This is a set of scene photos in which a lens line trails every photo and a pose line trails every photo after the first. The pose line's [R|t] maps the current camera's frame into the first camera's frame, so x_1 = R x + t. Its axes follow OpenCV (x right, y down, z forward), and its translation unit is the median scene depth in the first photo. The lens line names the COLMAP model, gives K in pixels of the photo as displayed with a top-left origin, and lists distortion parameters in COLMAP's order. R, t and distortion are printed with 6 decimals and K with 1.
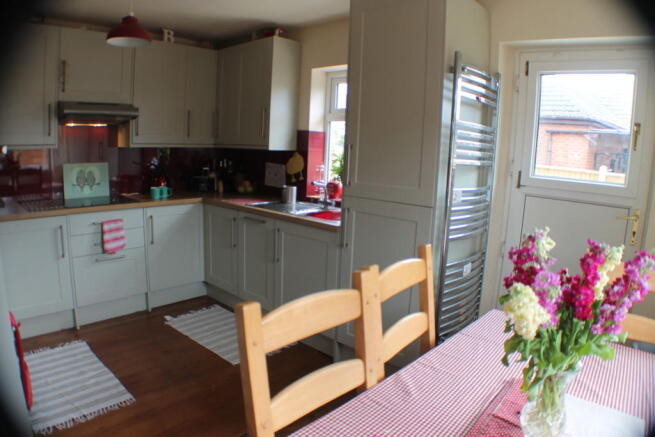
lens RADIAL K [[412.6, 0, 327.5], [0, 412.6, 218.5], [0, 0, 1]] dist [-0.223871, 0.055221]
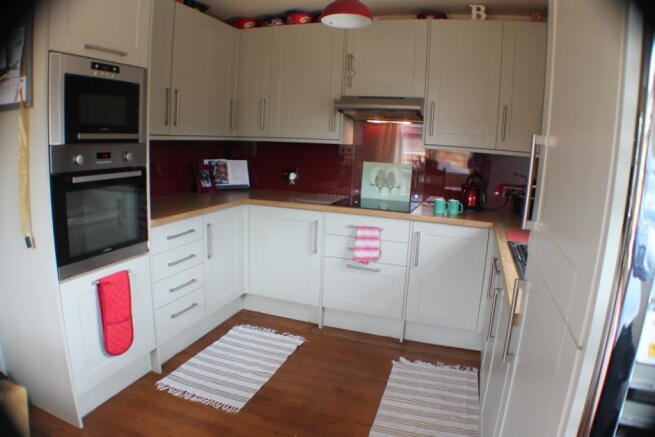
lens RADIAL K [[412.6, 0, 327.5], [0, 412.6, 218.5], [0, 0, 1]] dist [-0.223871, 0.055221]
pose [[0.396601, 0.144695, -0.906516, 0.259887], [-0.185913, 0.979697, 0.075039, -0.067488], [0.898968, 0.138773, 0.415450, 0.512586]]
